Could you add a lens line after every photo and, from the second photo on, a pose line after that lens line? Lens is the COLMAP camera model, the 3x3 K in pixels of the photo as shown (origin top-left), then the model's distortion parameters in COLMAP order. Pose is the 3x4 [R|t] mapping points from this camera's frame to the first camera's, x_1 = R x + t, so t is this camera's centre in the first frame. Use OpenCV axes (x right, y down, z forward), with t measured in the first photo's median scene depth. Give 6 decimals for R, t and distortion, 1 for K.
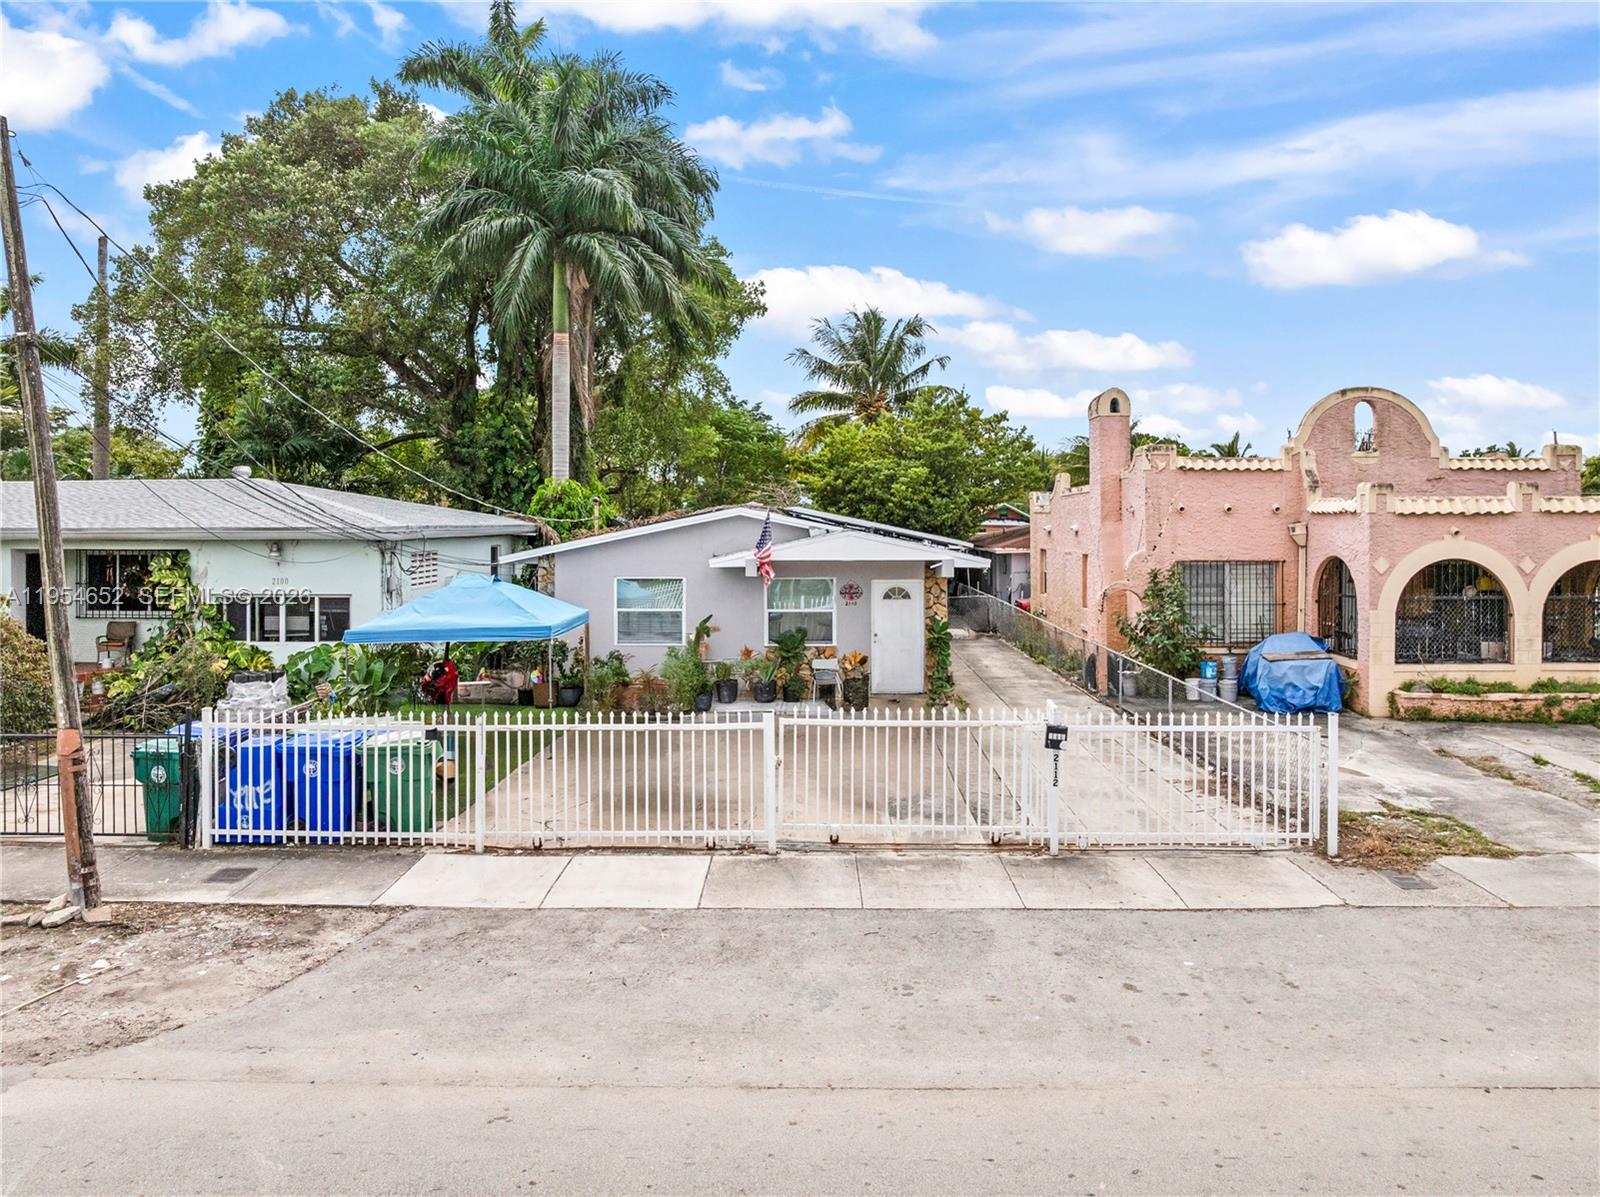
lens RADIAL K [[1139.2, 0, 794.9], [0, 1139.2, 503.6], [0, 0, 1]] dist [-0.034545, -0.001906]
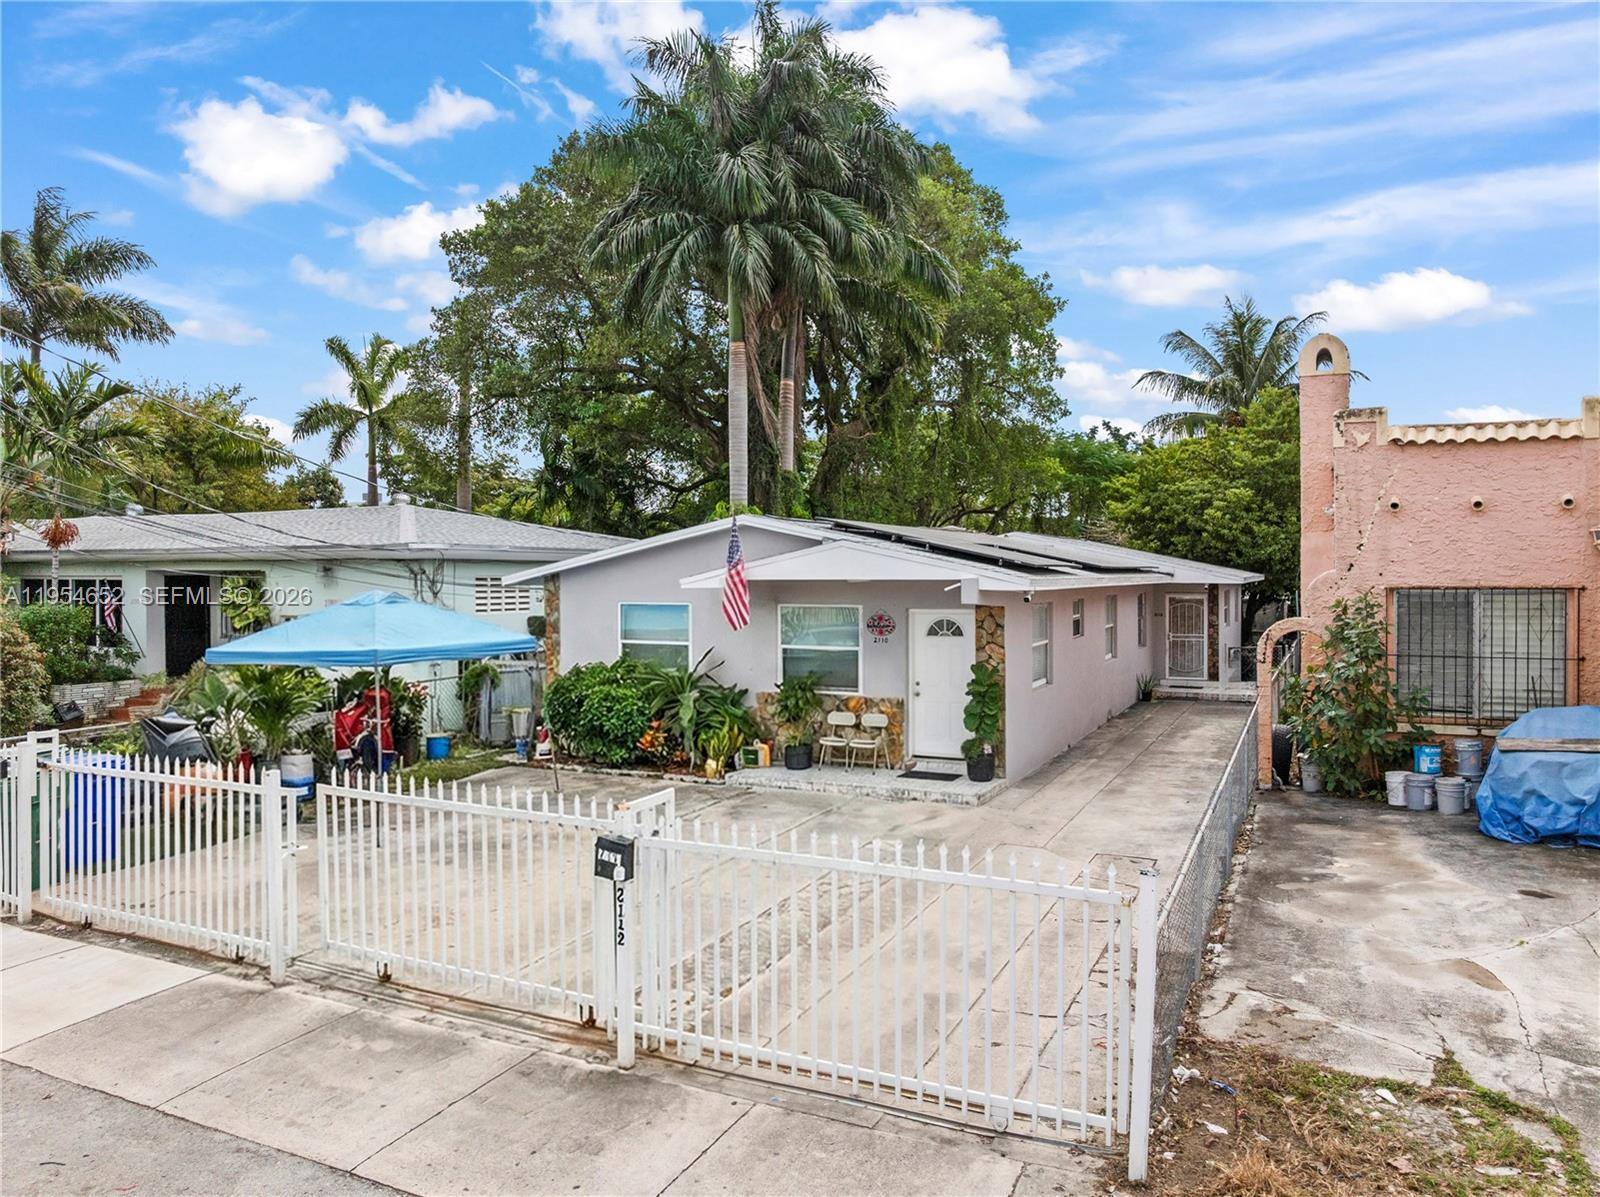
lens RADIAL K [[1121.9, 0, 800.0], [0, 1121.9, 598.5], [0, 0, 1]] dist [-0.039747, 0.003569]
pose [[0.914518, 0.008973, -0.404445, 0.288152], [0.006033, 0.999340, 0.035814, 0.032546], [0.404500, -0.035192, 0.913861, 0.293601]]
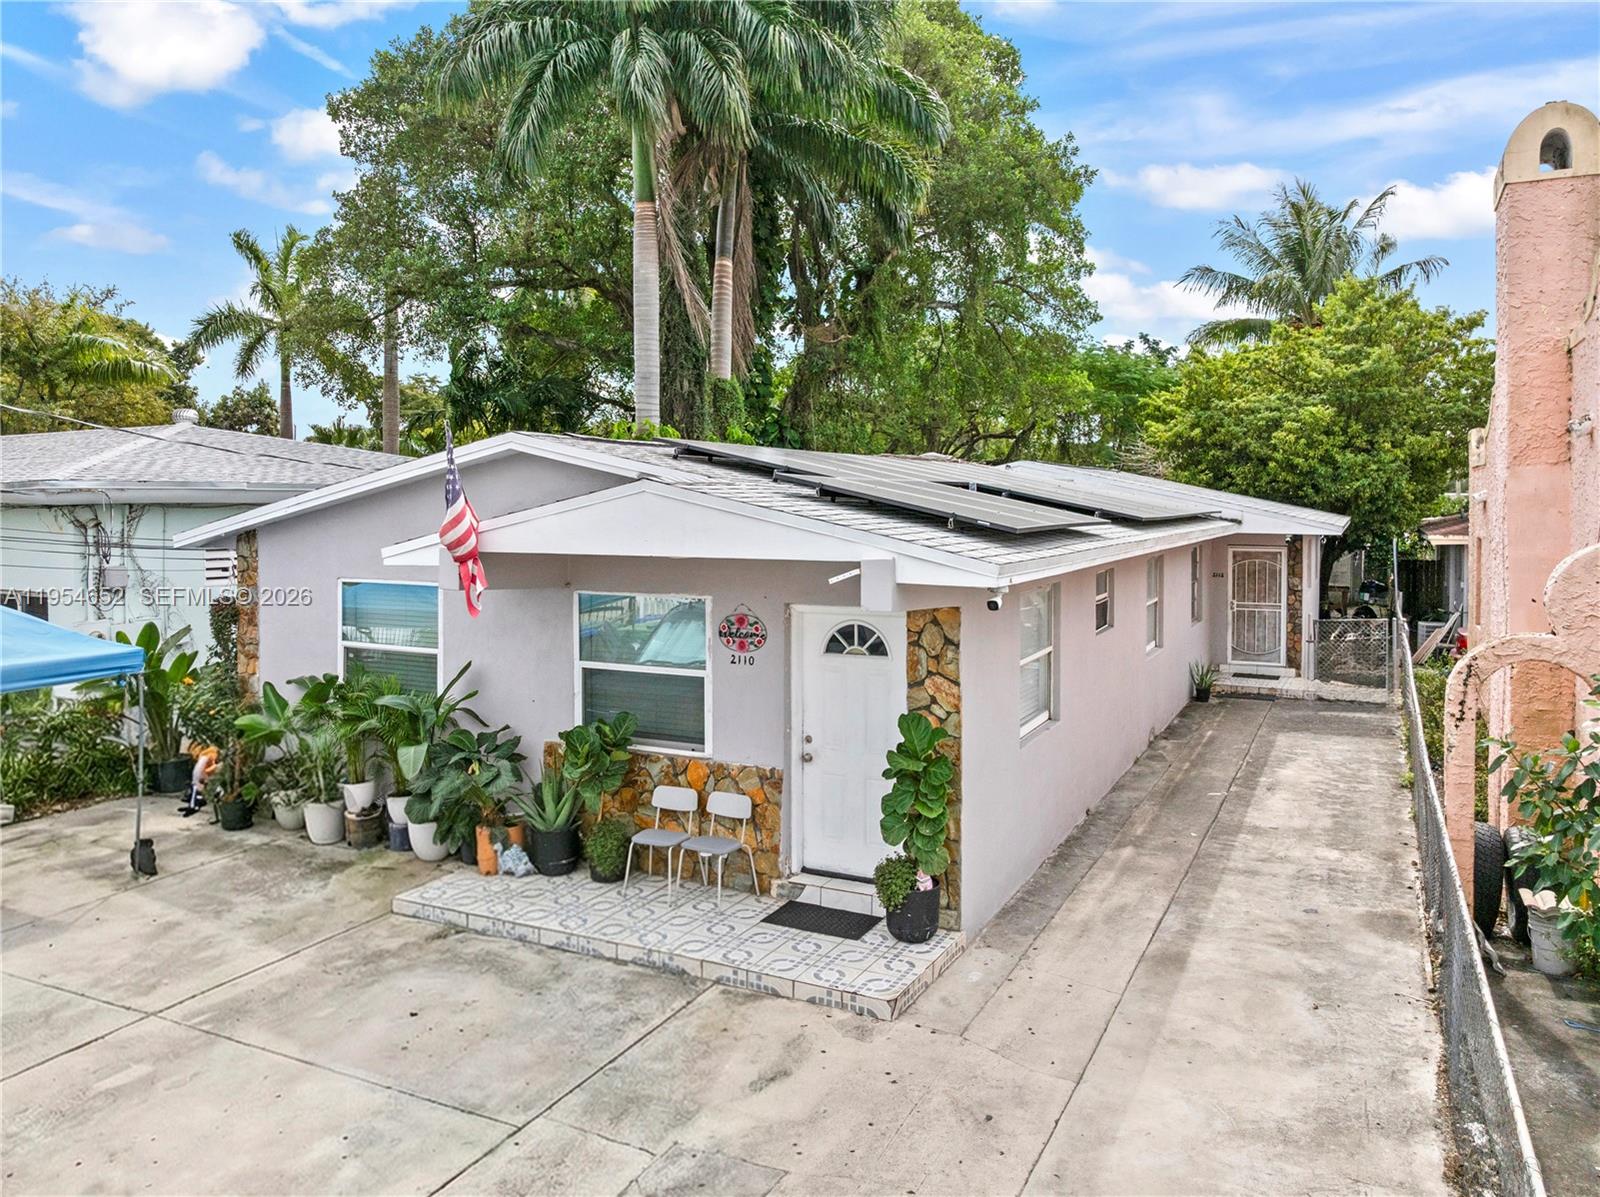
lens RADIAL K [[1157.5, 0, 803.1], [0, 1157.5, 547.6], [0, 0, 1]] dist [-0.045217, 0.002780]
pose [[0.907411, 0.018324, -0.419844, 0.235683], [0.004330, 0.998588, 0.052942, 0.024261], [0.420221, -0.049858, 0.906051, 0.609761]]
